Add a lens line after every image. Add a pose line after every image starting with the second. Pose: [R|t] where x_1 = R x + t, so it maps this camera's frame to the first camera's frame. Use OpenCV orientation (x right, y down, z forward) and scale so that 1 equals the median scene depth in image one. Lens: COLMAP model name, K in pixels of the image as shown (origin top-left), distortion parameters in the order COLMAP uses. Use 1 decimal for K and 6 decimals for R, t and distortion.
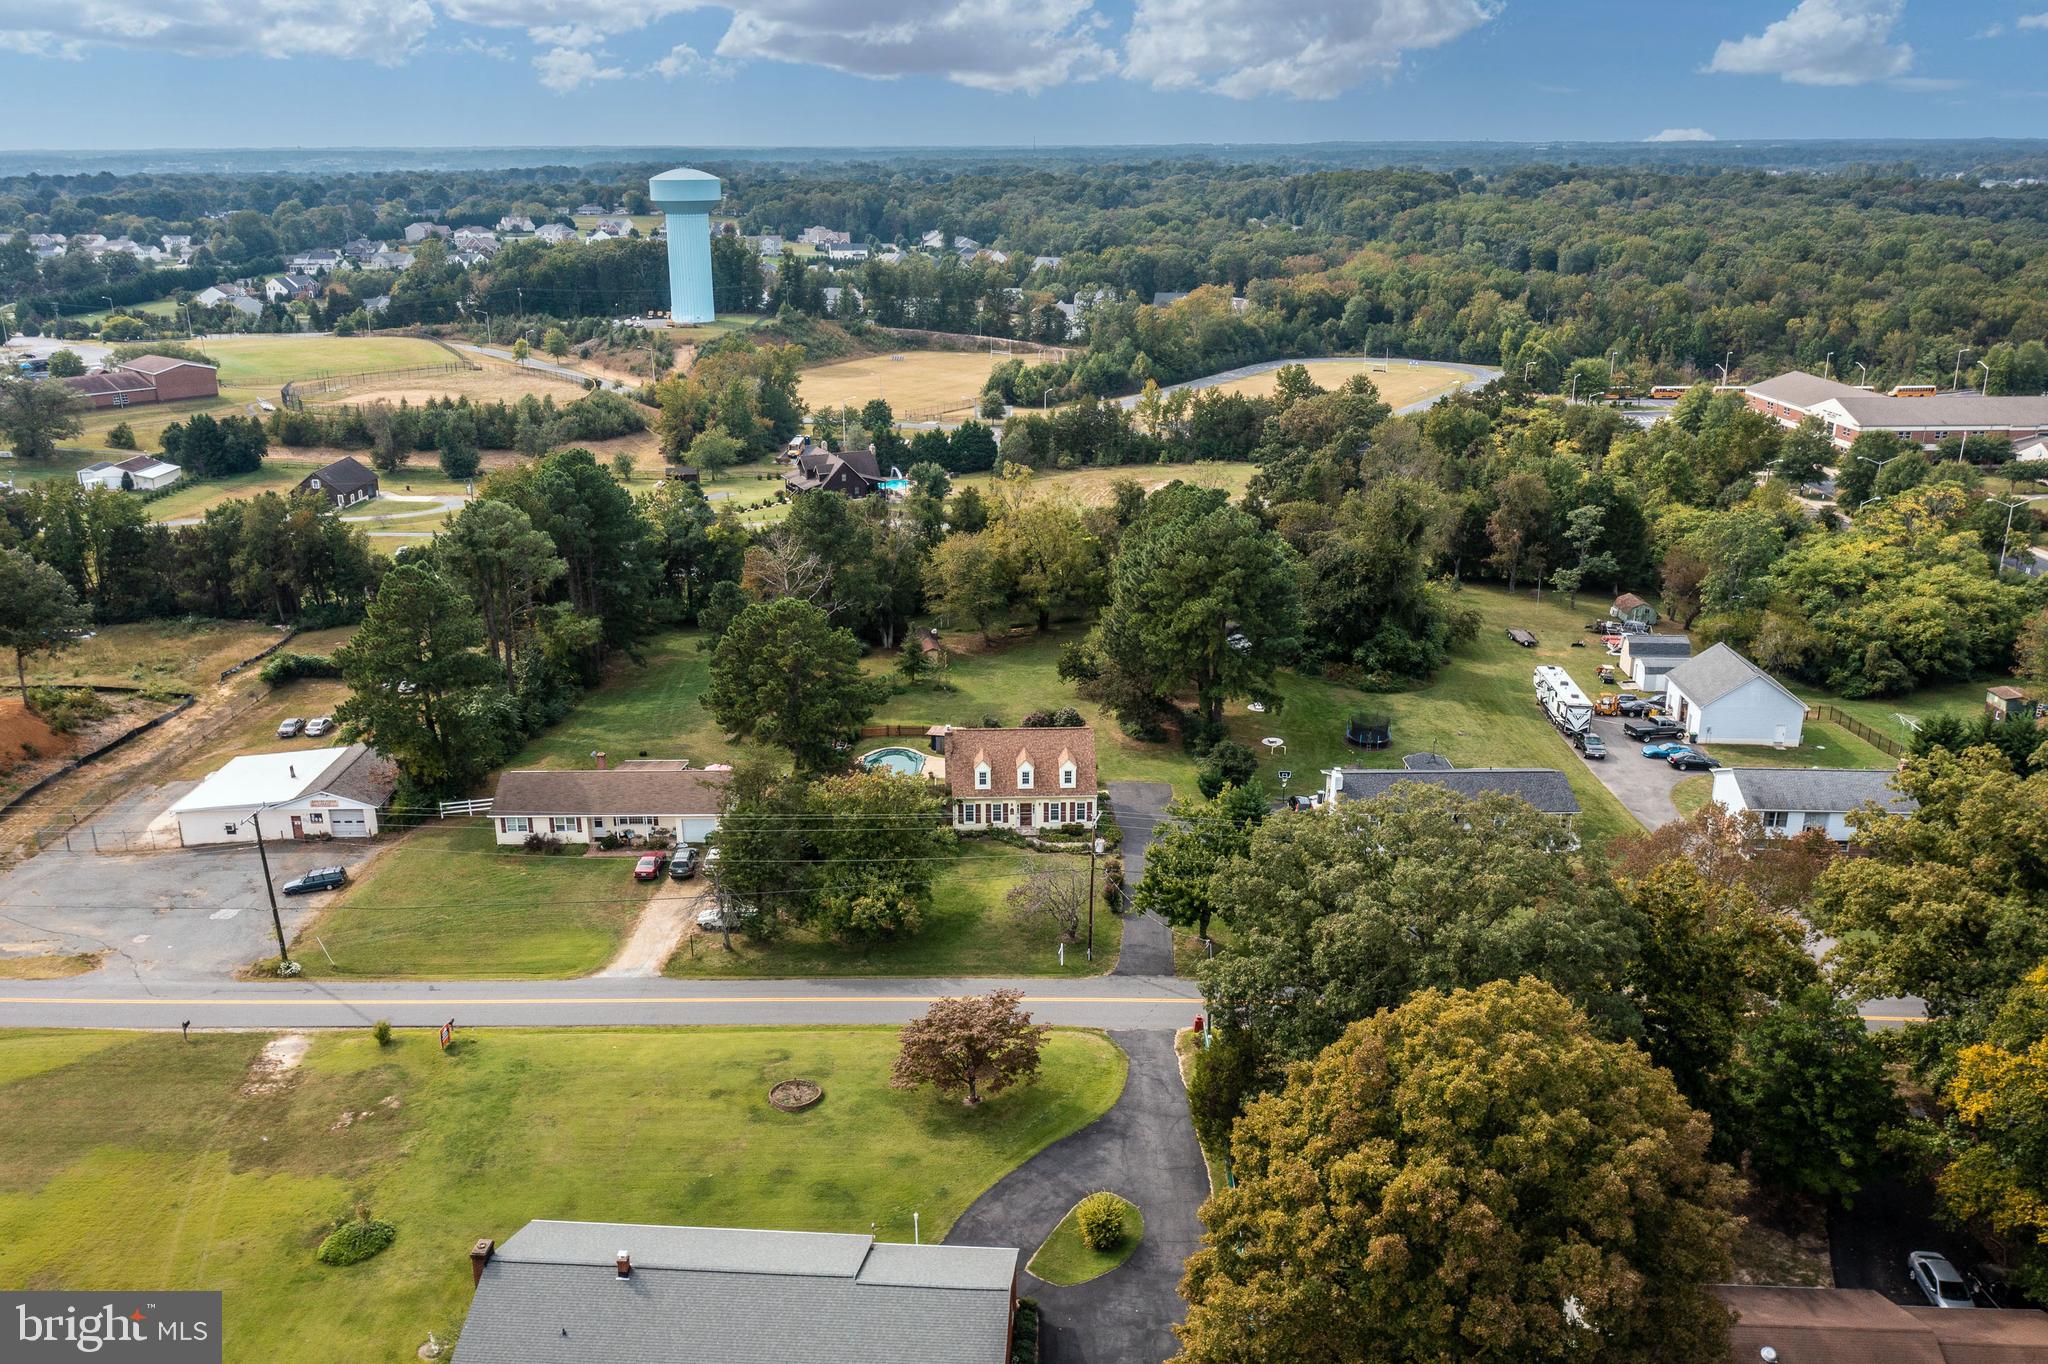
lens RADIAL K [[1611.1, 0, 1025.9], [0, 1611.1, 690.9], [0, 0, 1]] dist [-0.016294, 0.000295]
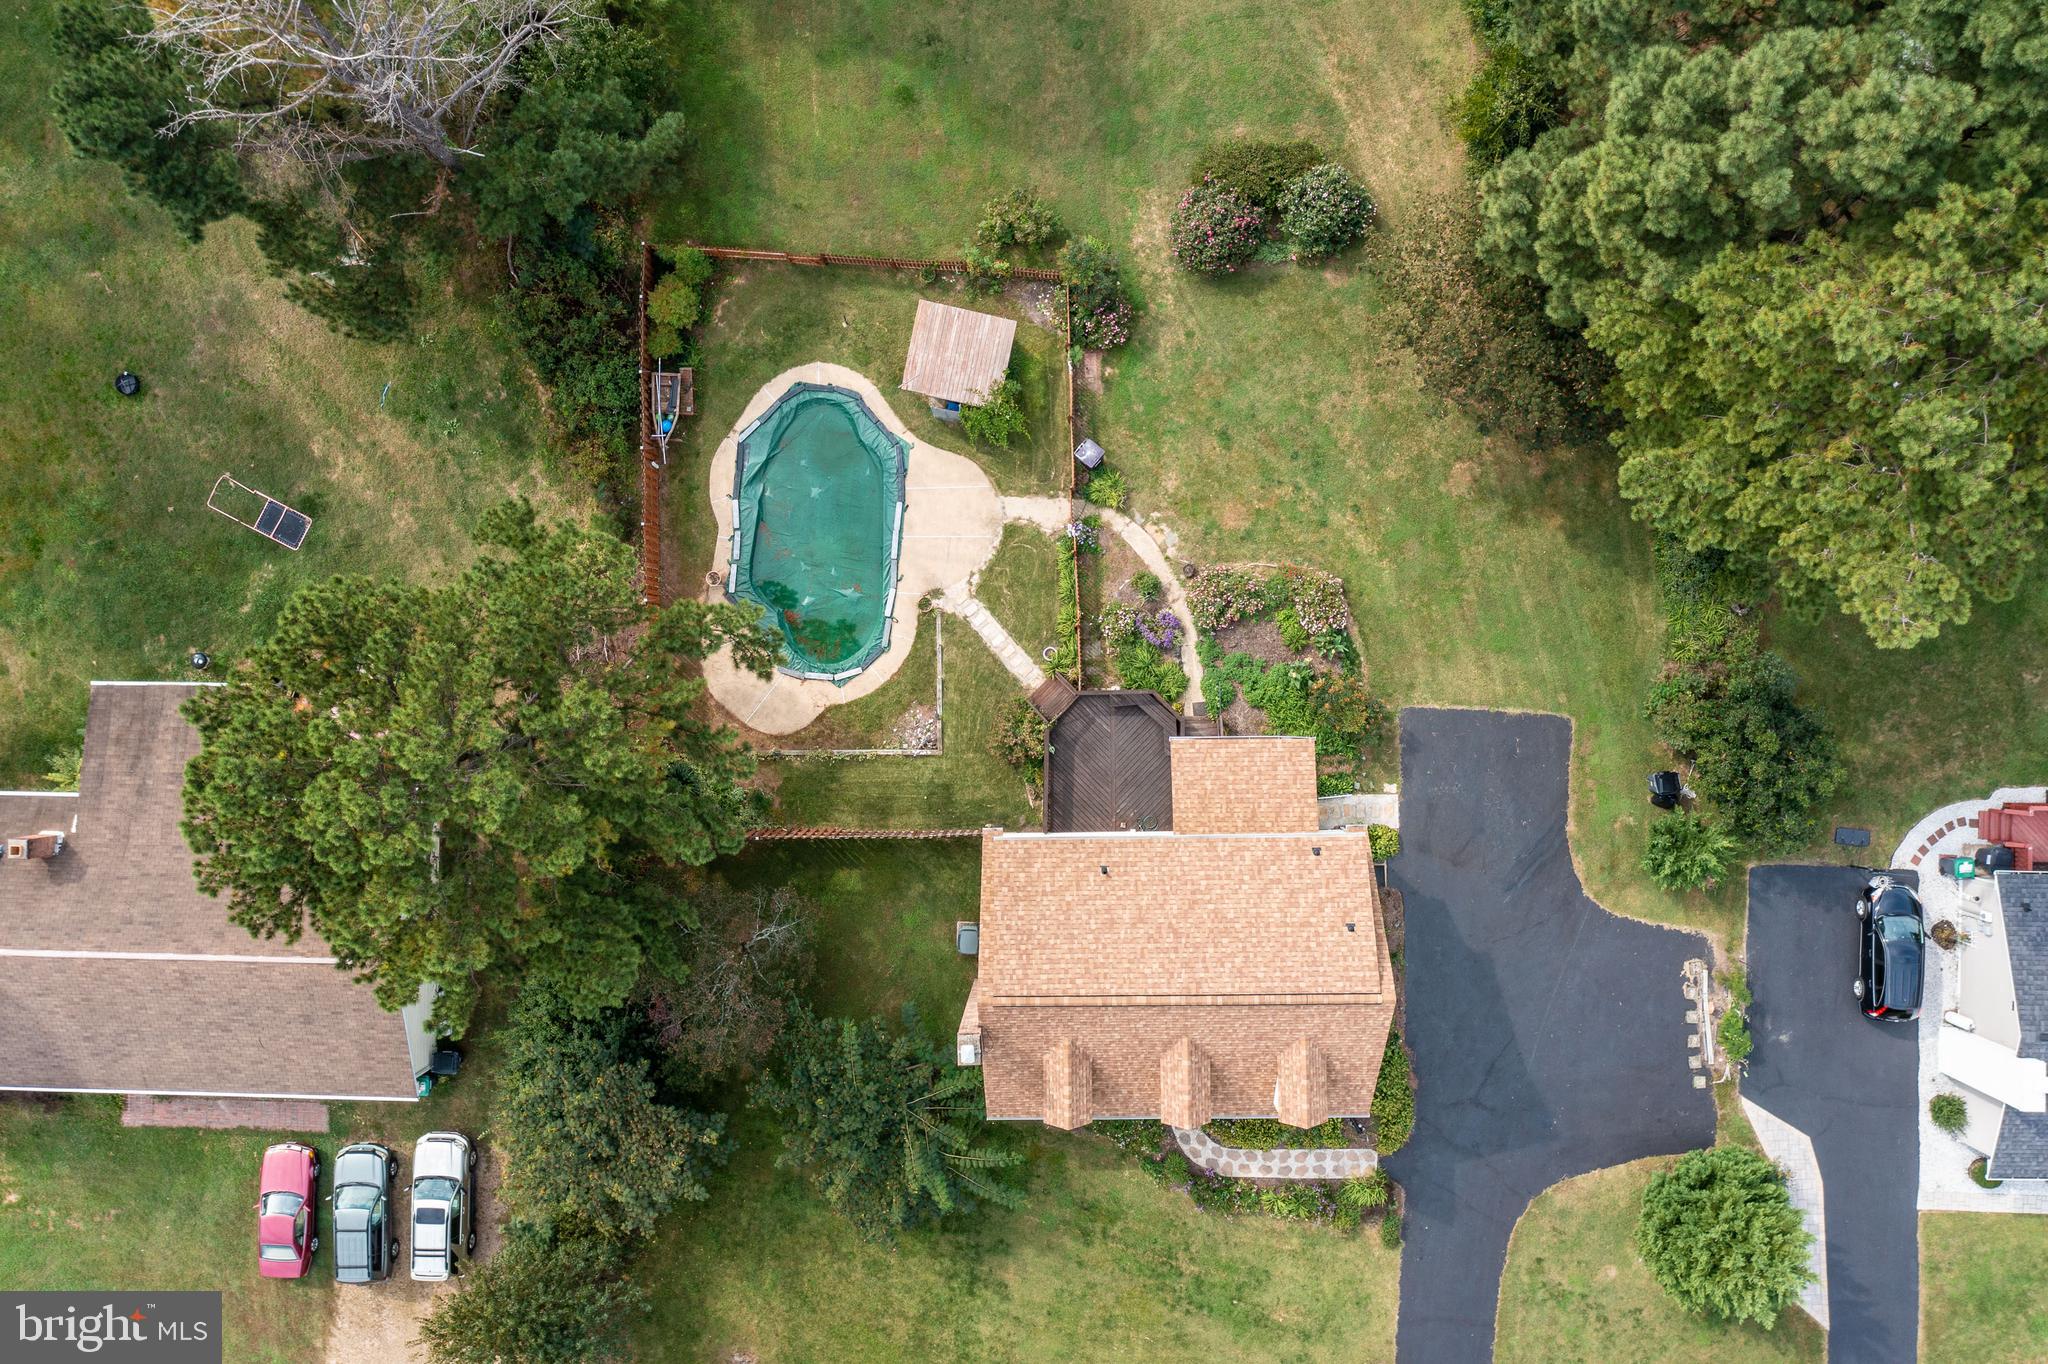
lens RADIAL K [[1611.1, 0, 1025.8], [0, 1611.1, 661.8], [0, 0, 1]] dist [-0.016294, 0.000295]
pose [[0.999435, 0.025804, -0.021557, -0.026360], [0.012262, 0.317262, 0.948259, -0.280626], [0.031308, -0.947987, 0.316766, 0.832455]]
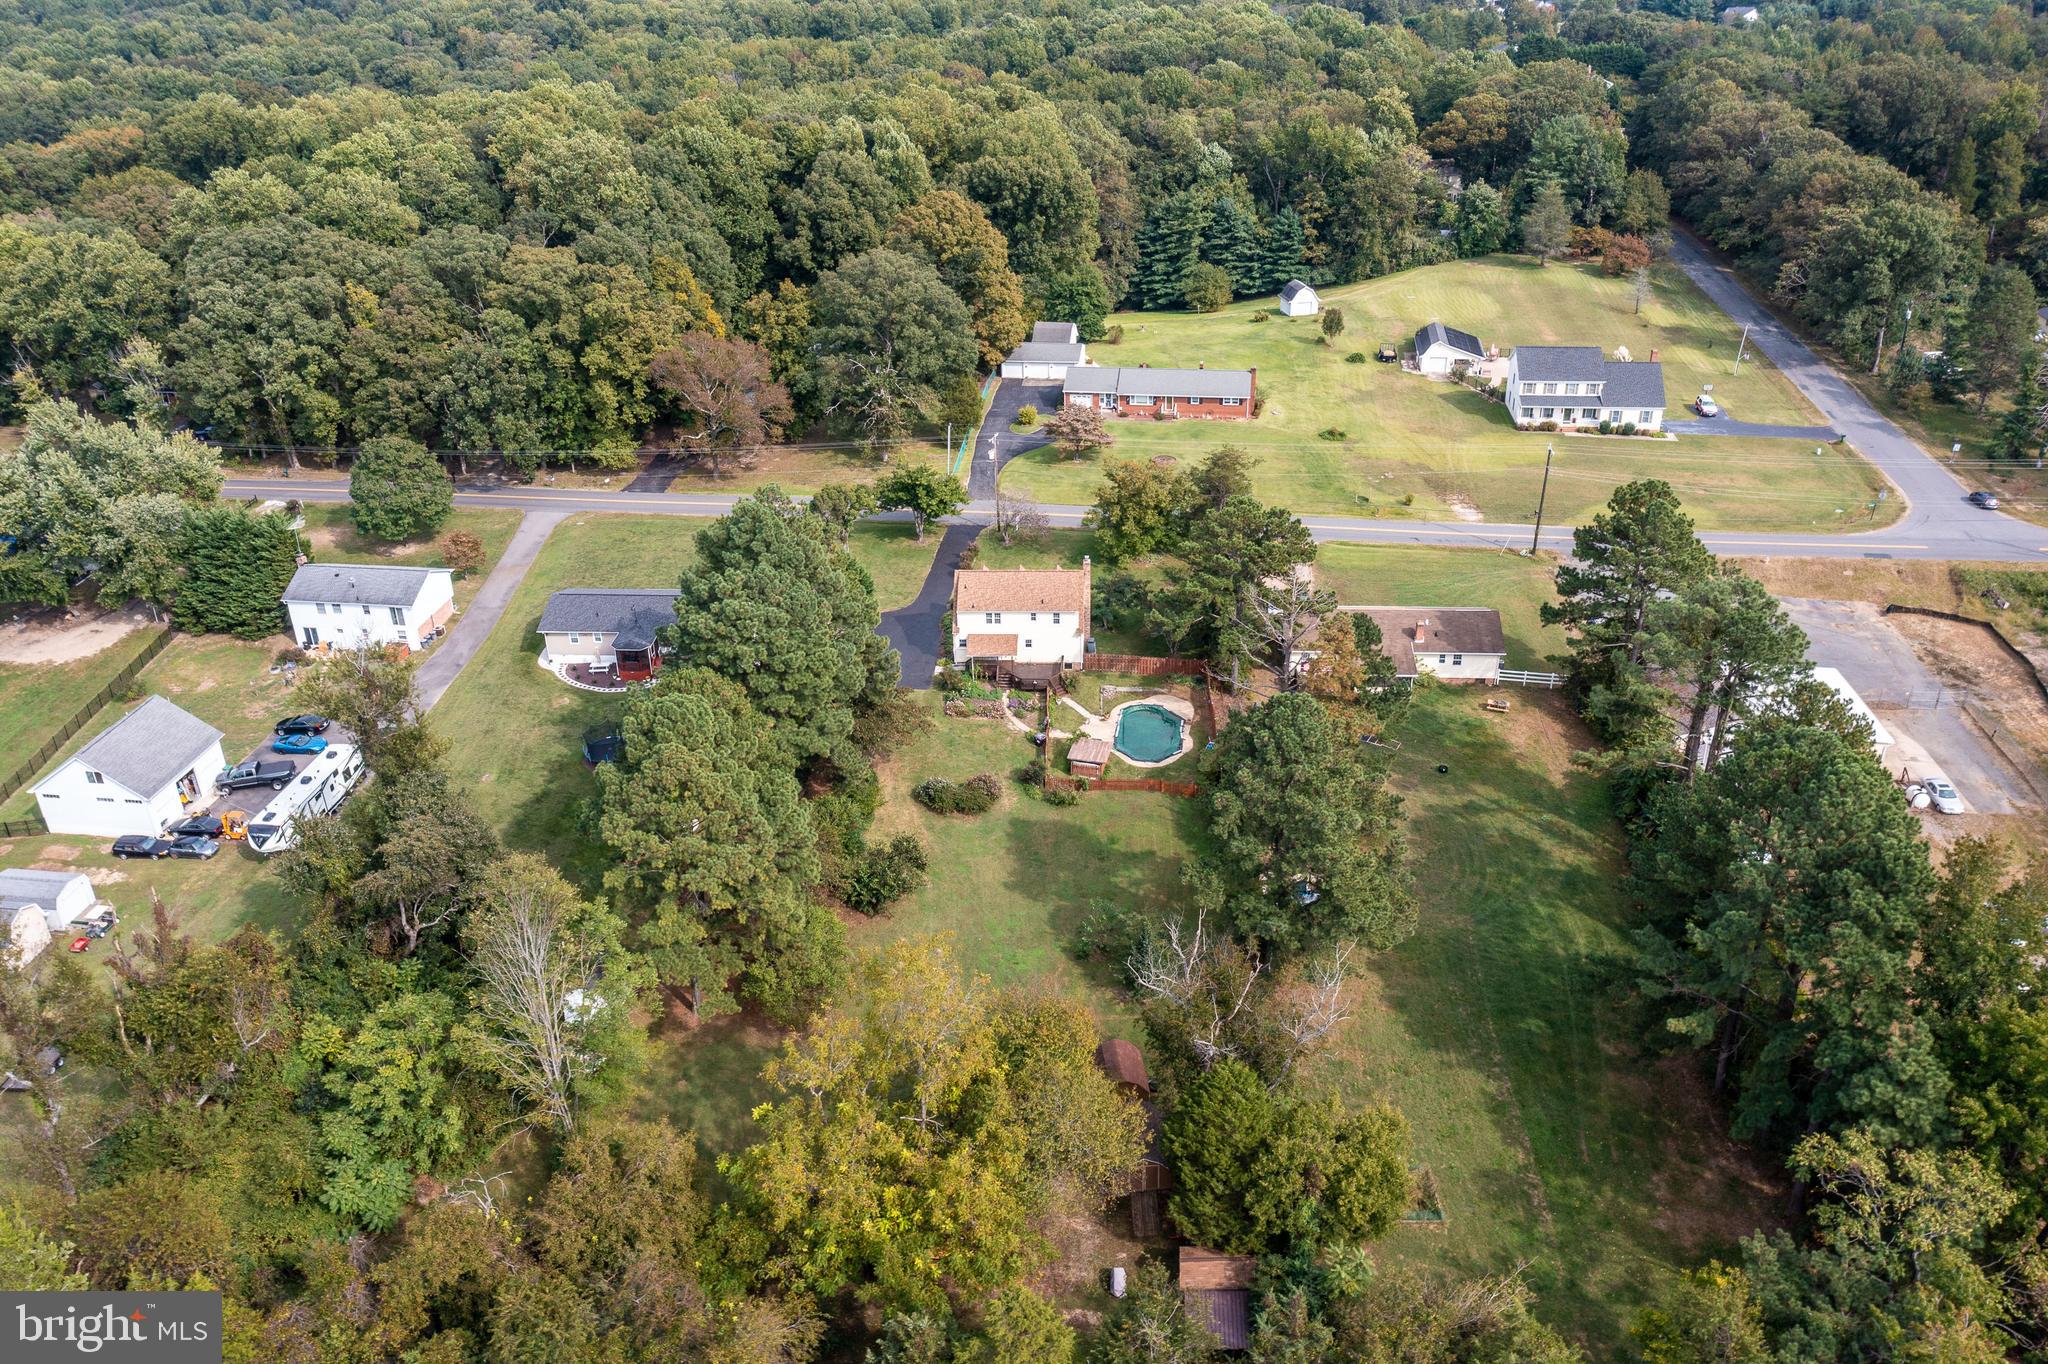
lens RADIAL K [[1611.1, 0, 1026.0], [0, 1611.1, 662.8], [0, 0, 1]] dist [-0.016294, 0.000295]
pose [[-0.995892, -0.010814, 0.089903, -0.092626], [0.057633, 0.690085, 0.721430, -0.630659], [-0.069842, 0.723648, -0.686626, 1.562779]]
